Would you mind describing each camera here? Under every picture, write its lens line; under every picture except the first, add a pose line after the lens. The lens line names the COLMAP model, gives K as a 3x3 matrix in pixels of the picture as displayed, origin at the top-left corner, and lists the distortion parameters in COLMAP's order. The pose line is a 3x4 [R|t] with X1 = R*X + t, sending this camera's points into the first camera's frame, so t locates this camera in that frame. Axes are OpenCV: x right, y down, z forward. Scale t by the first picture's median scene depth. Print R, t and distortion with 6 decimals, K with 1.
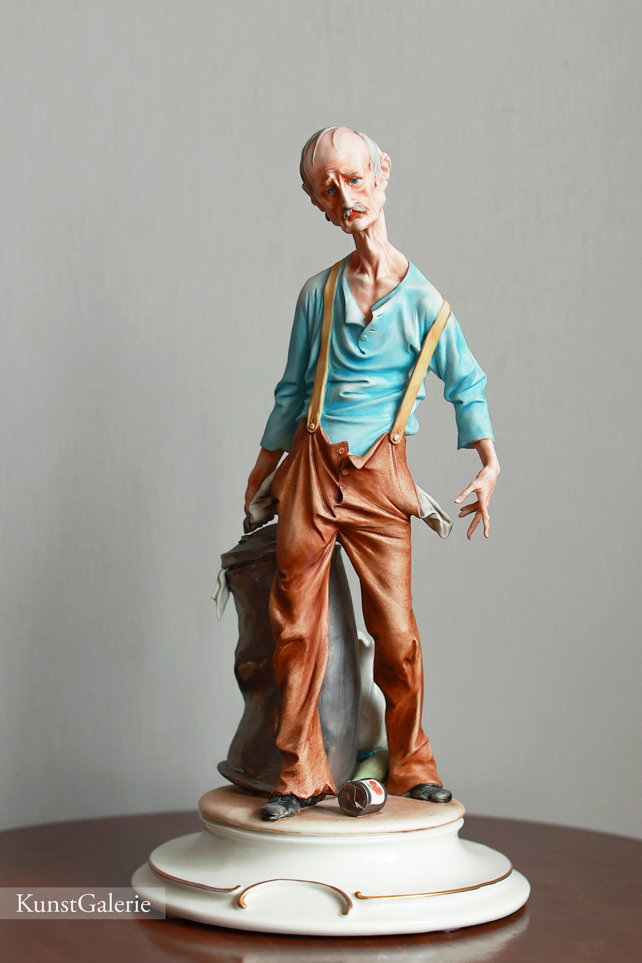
lens RADIAL K [[1979.6, 0, 321.0], [0, 1979.6, 481.5], [0, 0, 1]] dist [-0.019977, 0.122627]
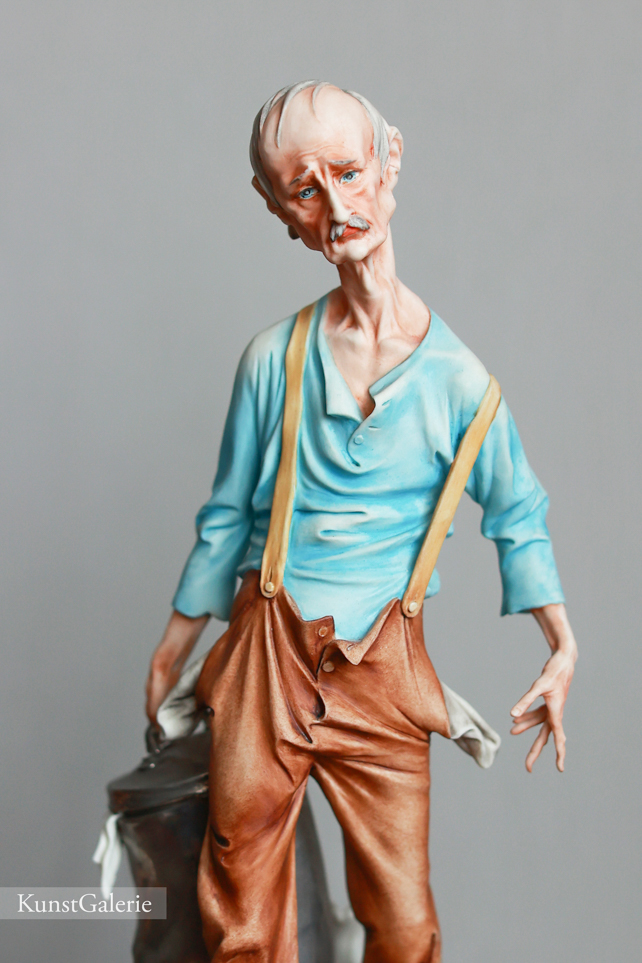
lens RADIAL K [[1979.6, 0, 321.0], [0, 1979.6, 481.5], [0, 0, 1]] dist [-0.019977, 0.122627]
pose [[0.990968, -0.001552, 0.134091, -0.069244], [-0.003145, 0.999389, 0.034804, -0.080625], [-0.134064, -0.034911, 0.990358, 0.412113]]
